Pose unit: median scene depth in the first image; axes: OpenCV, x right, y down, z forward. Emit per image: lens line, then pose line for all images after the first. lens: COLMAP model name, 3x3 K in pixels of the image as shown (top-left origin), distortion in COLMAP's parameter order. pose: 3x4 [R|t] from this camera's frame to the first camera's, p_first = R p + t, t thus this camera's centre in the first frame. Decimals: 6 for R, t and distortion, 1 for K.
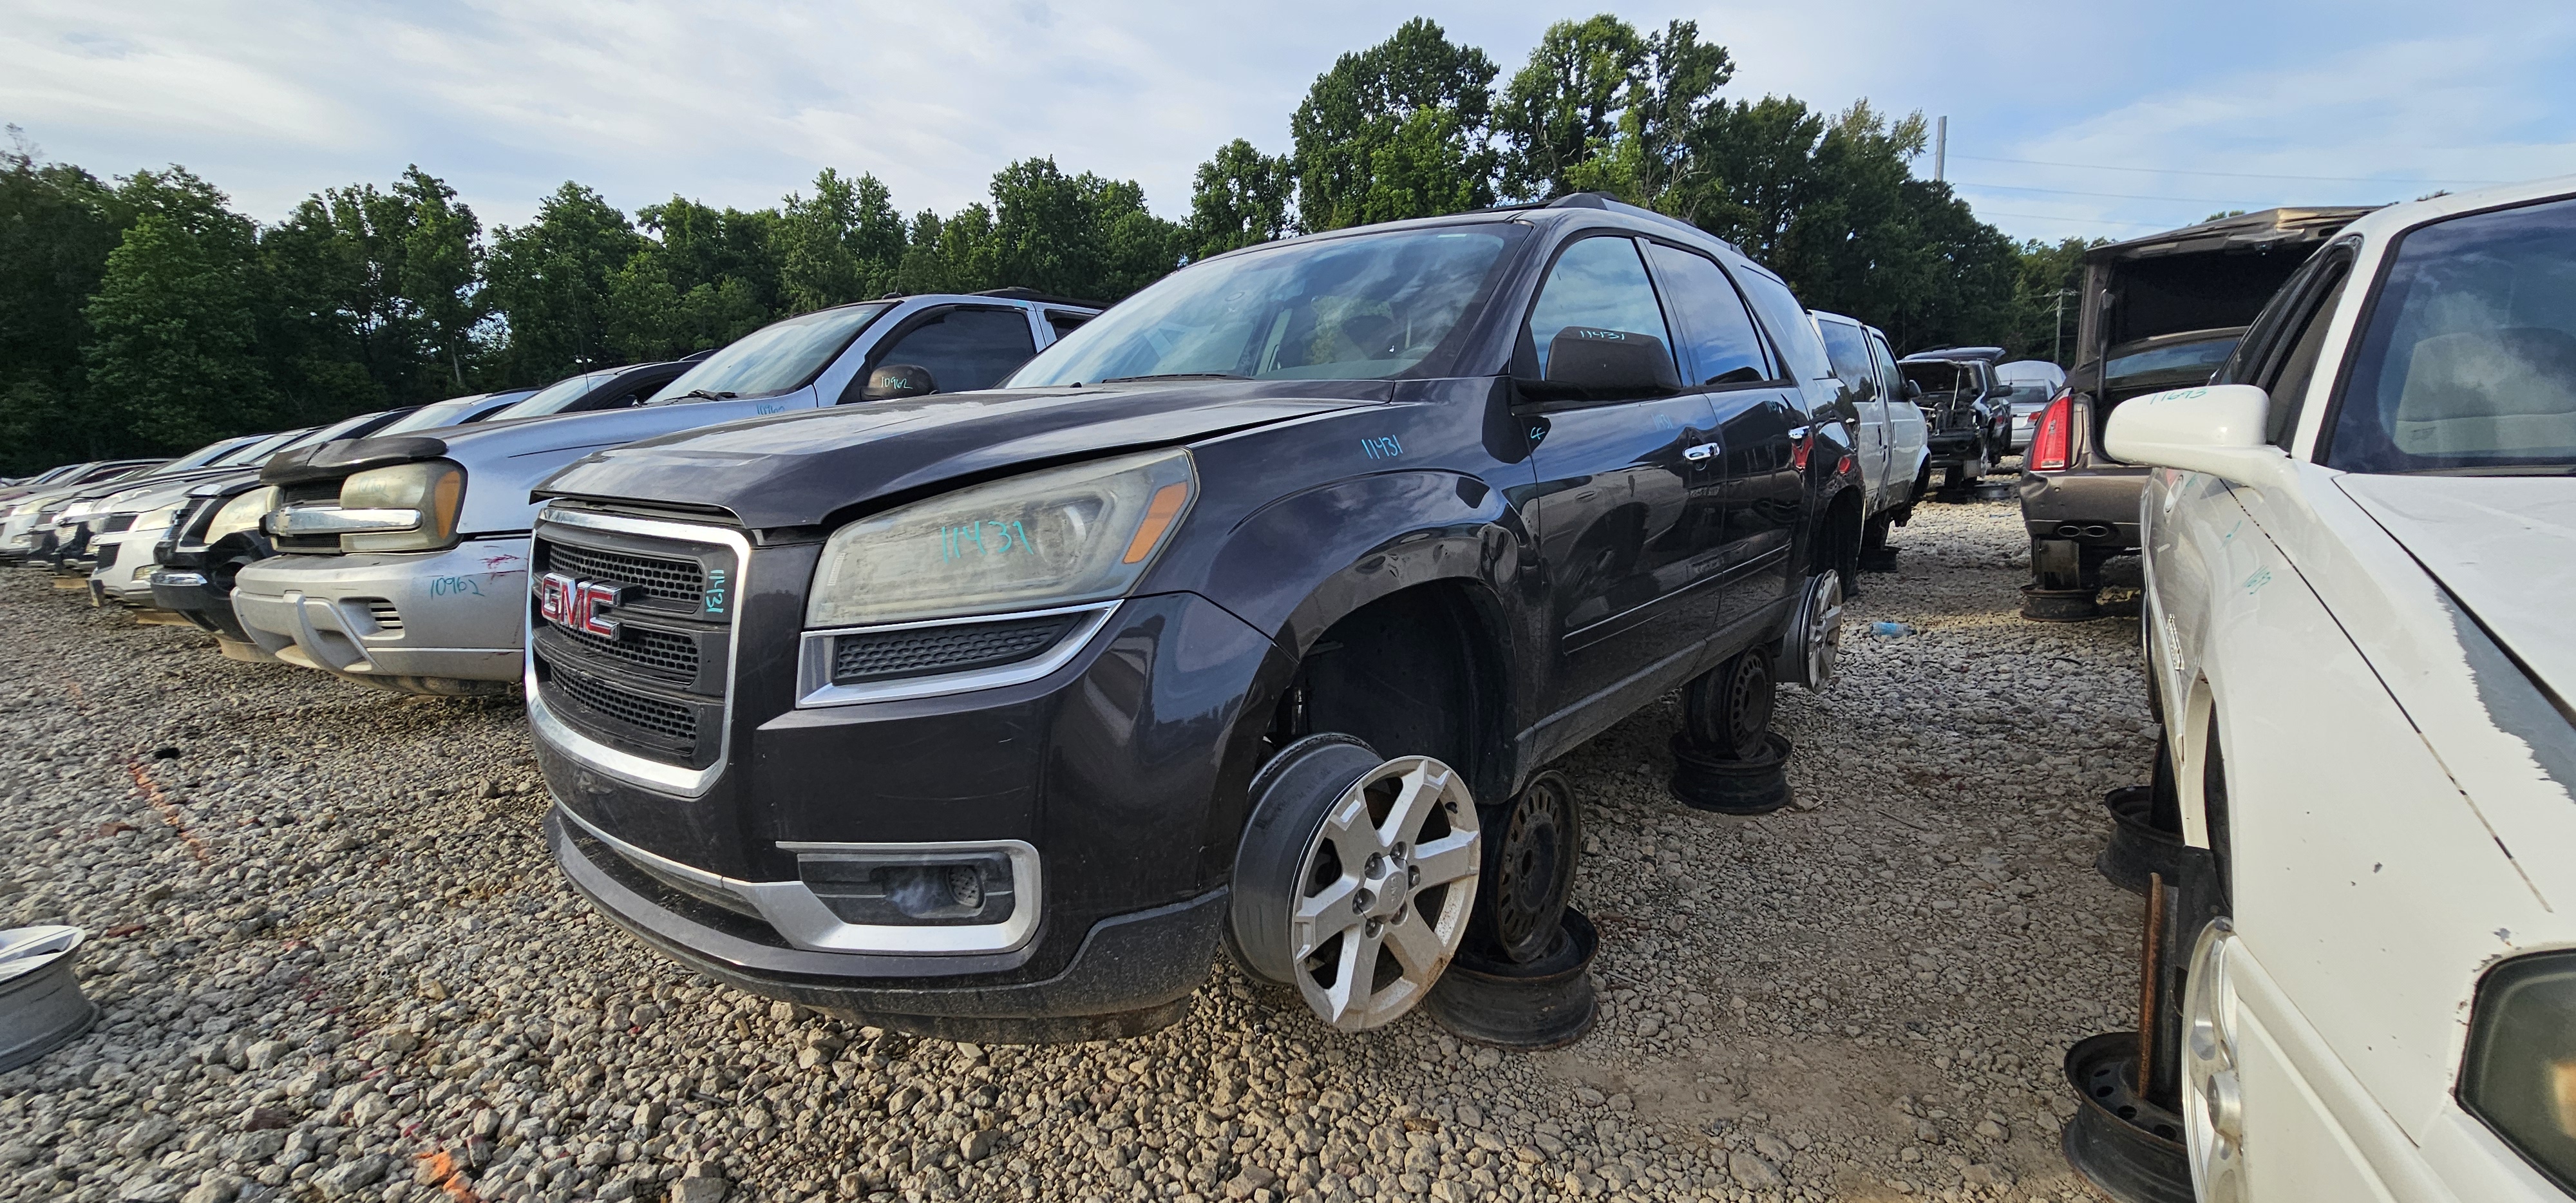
lens RADIAL K [[1083.0, 0, 1285.7], [0, 1083.0, 601.6], [0, 0, 1]] dist [-0.000138, -0.001318]
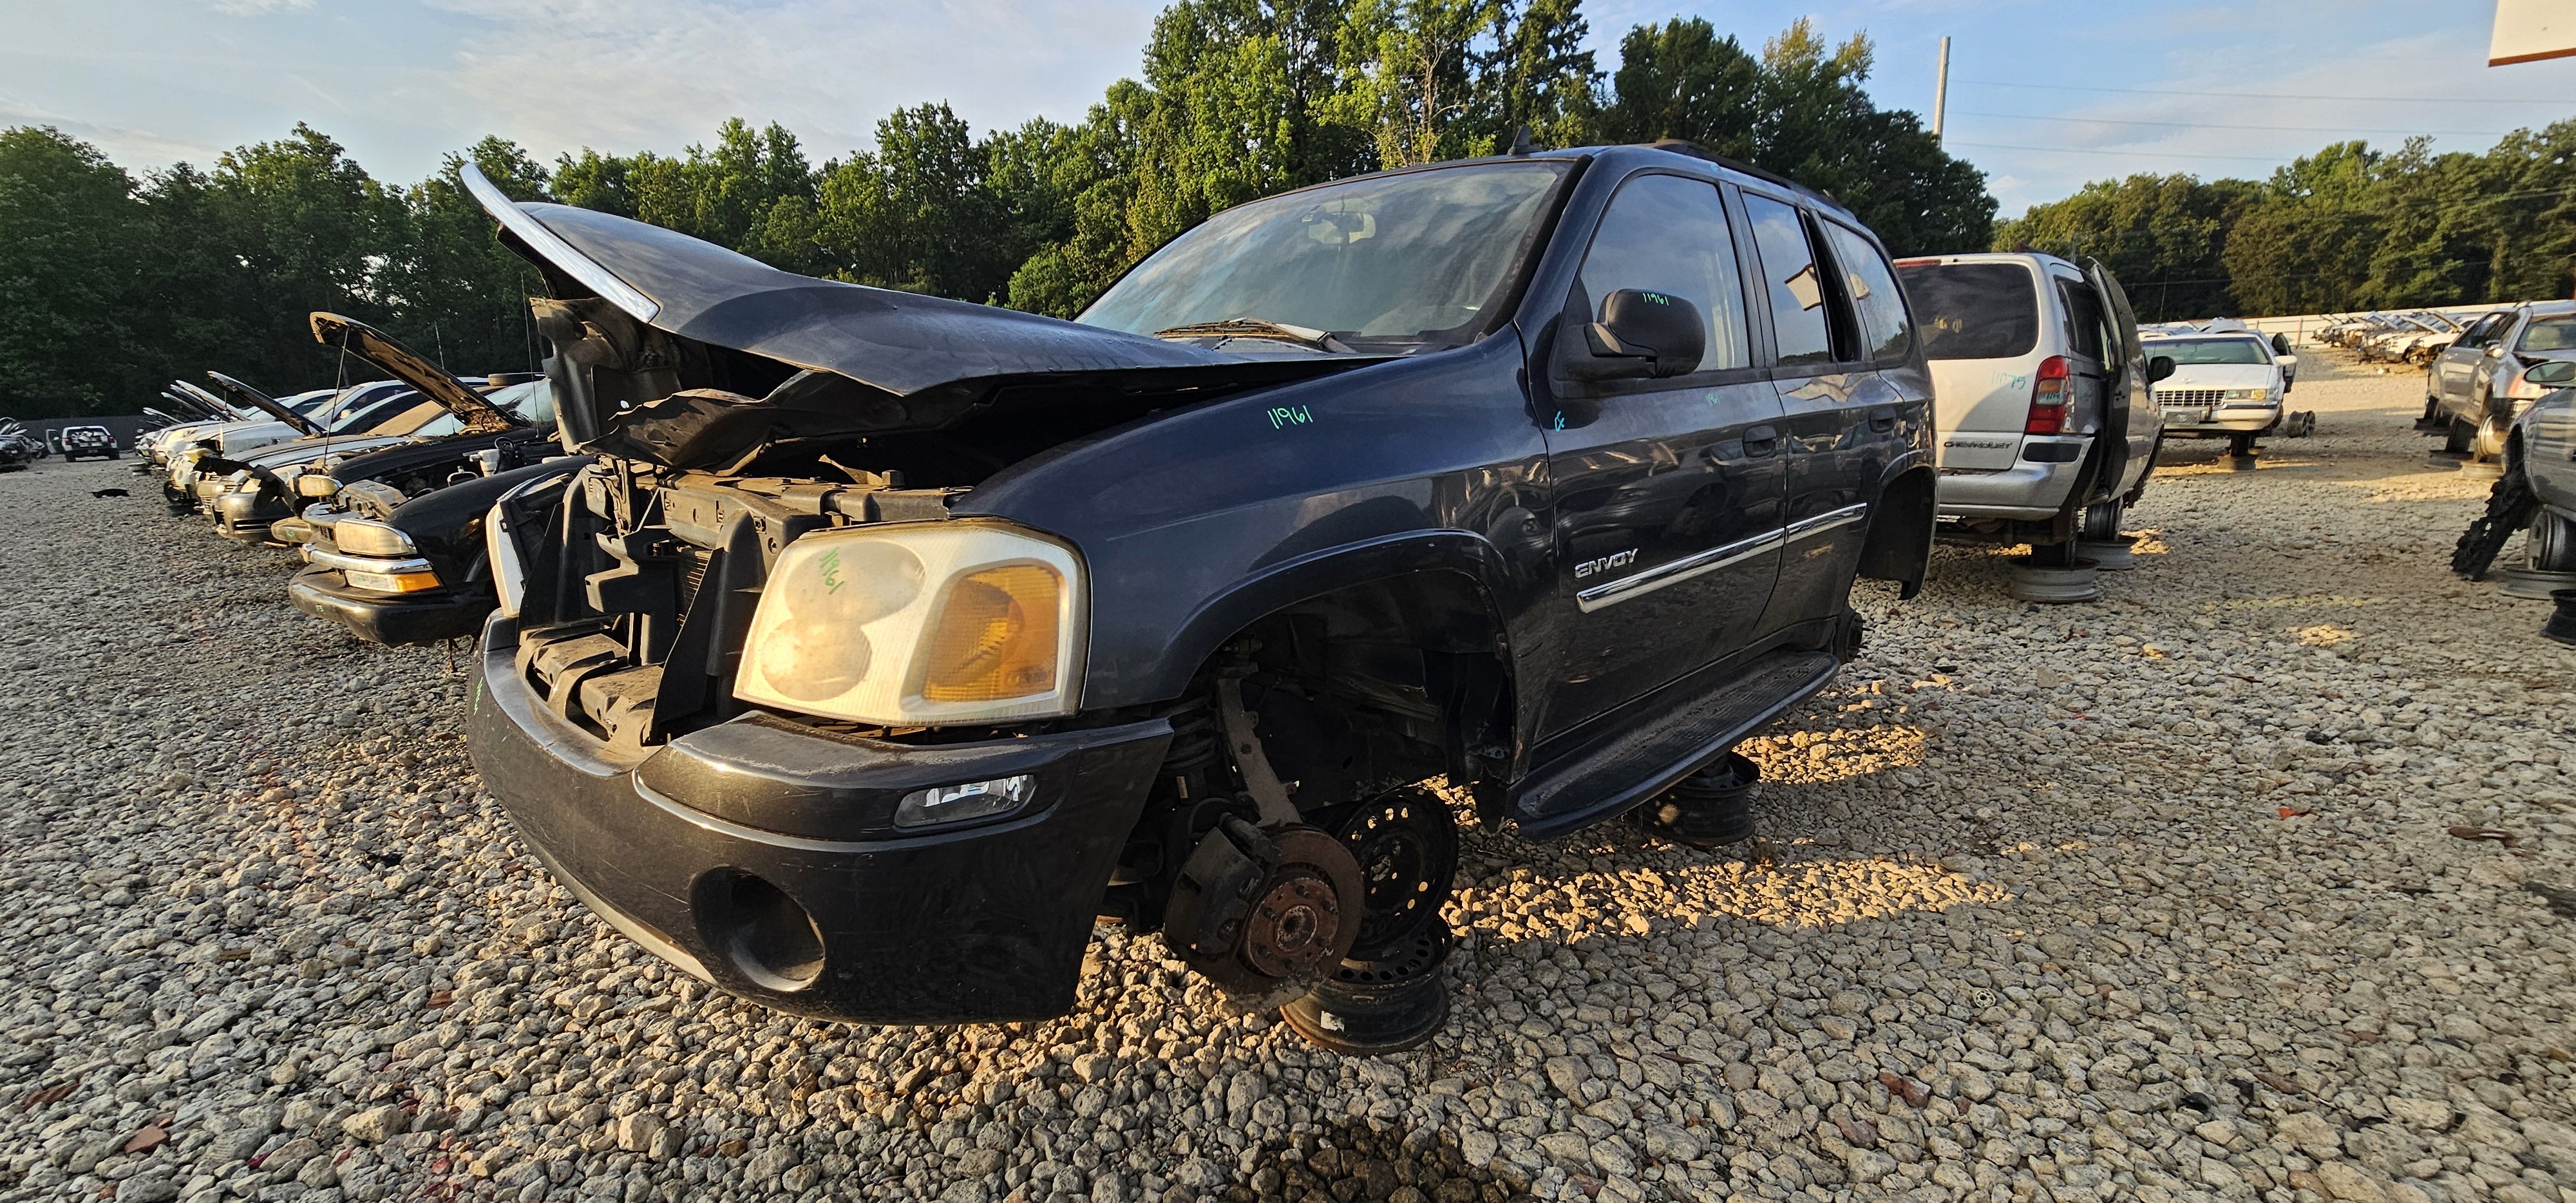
lens RADIAL K [[1083.0, 0, 1283.1], [0, 1083.0, 604.9], [0, 0, 1]] dist [-0.000138, -0.001318]
pose [[0.994875, 0.026305, -0.097631, 0.221008], [-0.021644, 0.998589, 0.048494, -0.018053], [0.098769, -0.046132, 0.994040, 0.056404]]
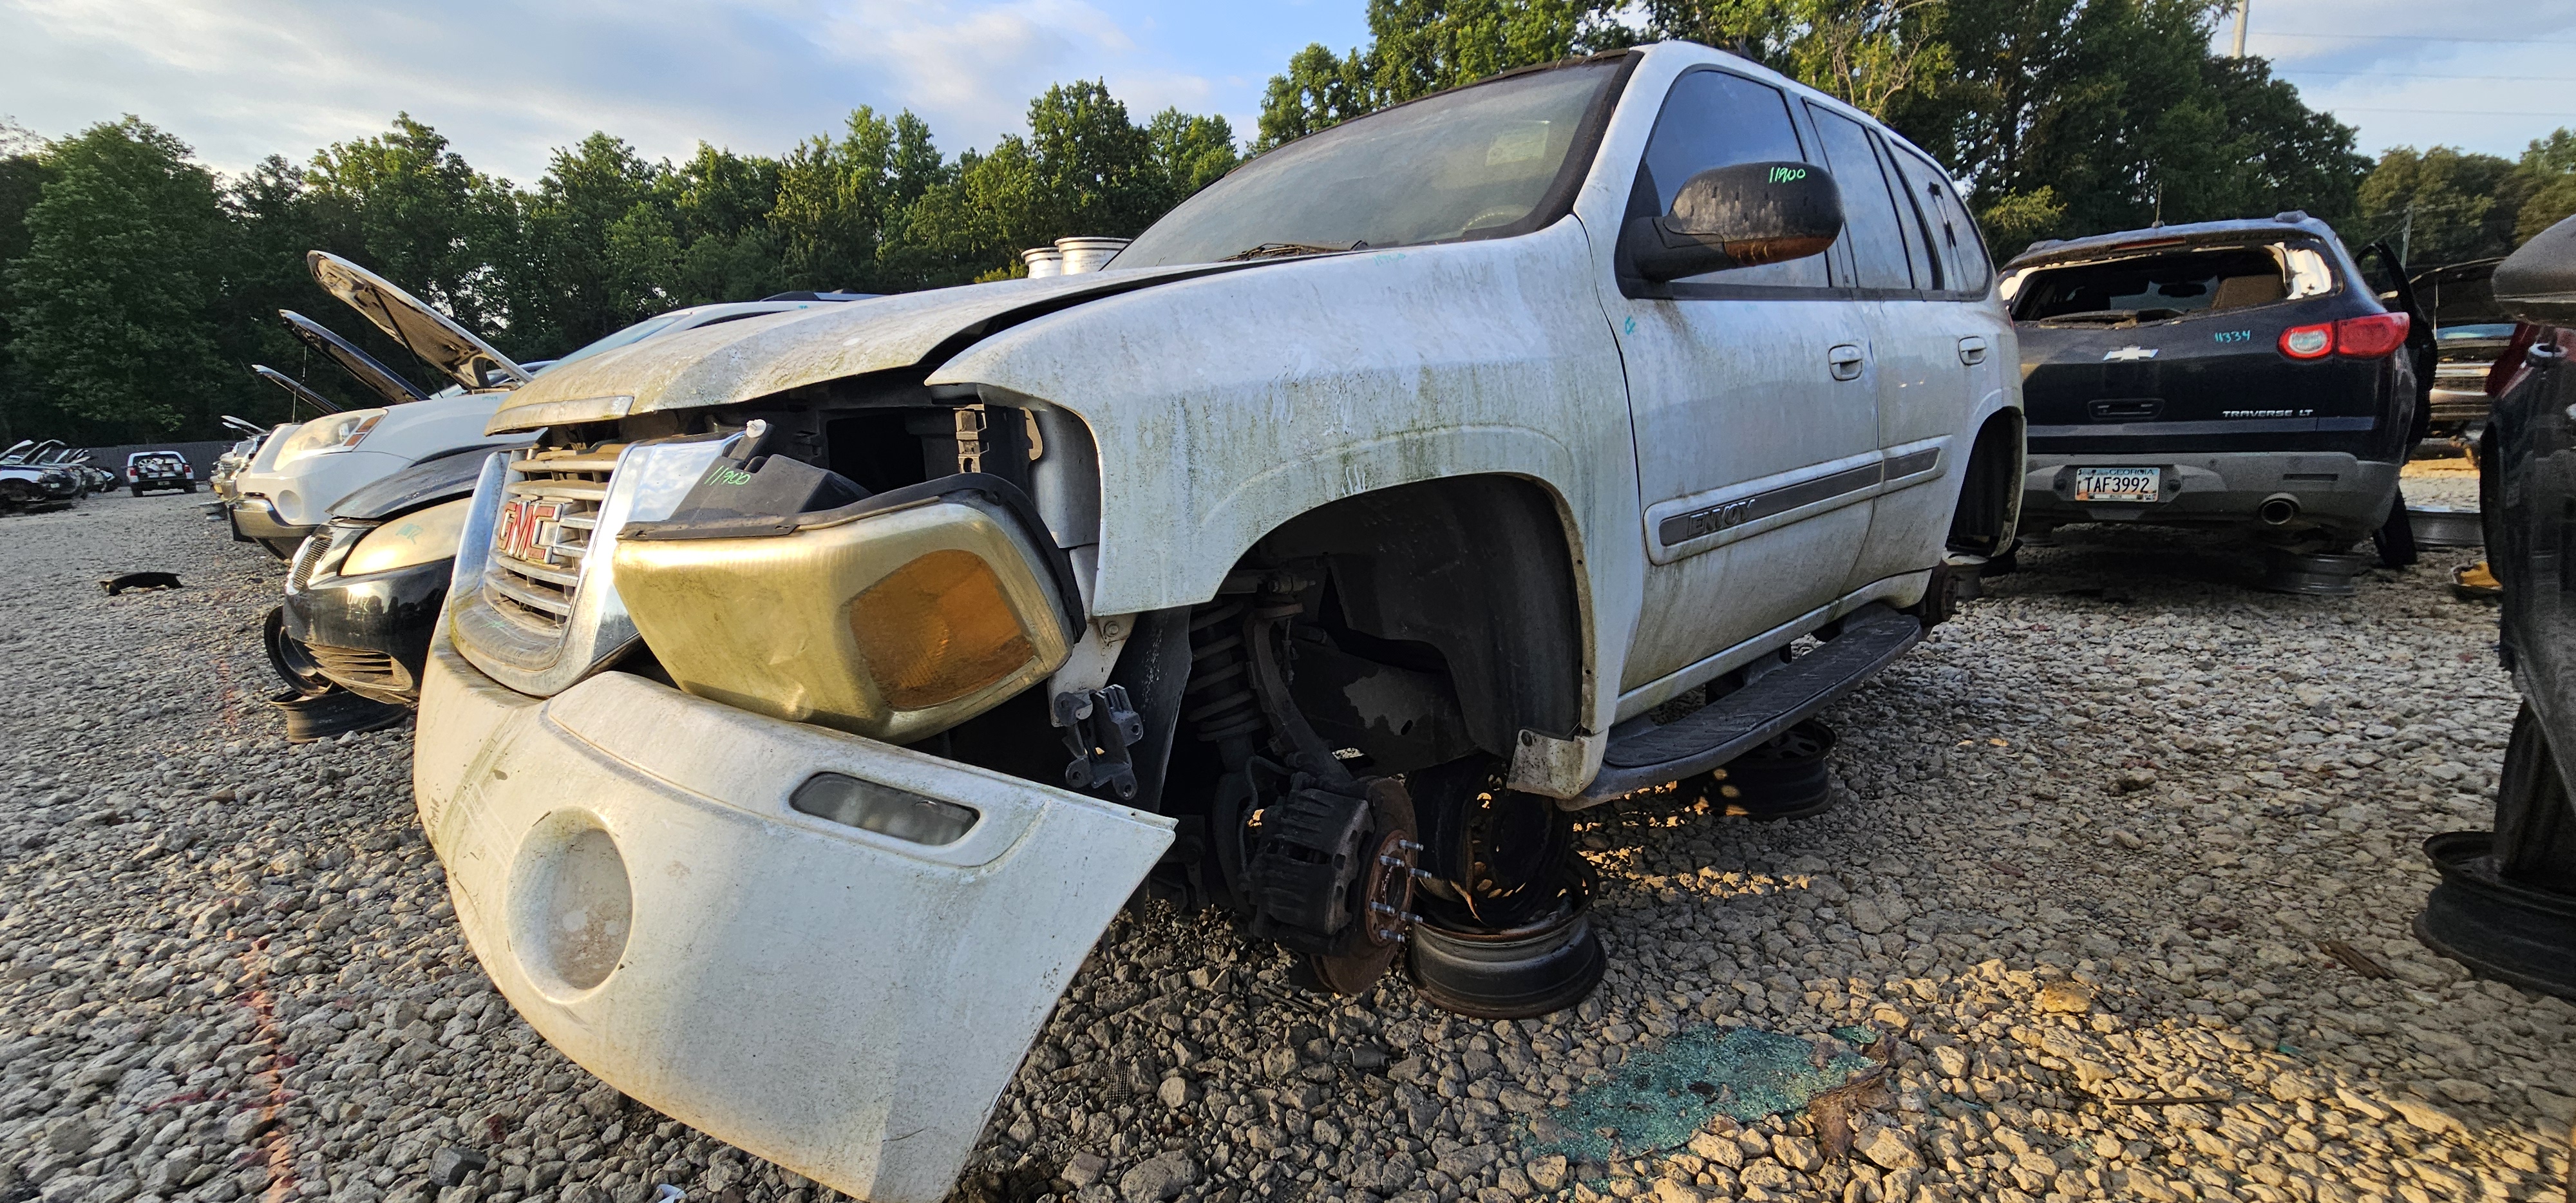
lens RADIAL K [[1083.0, 0, 1282.6], [0, 1083.0, 601.3], [0, 0, 1]] dist [-0.000138, -0.001318]
pose [[0.990450, 0.019144, -0.136538, 0.059610], [-0.015199, 0.999438, 0.029881, -0.029066], [0.137033, -0.027521, 0.990184, 0.183762]]
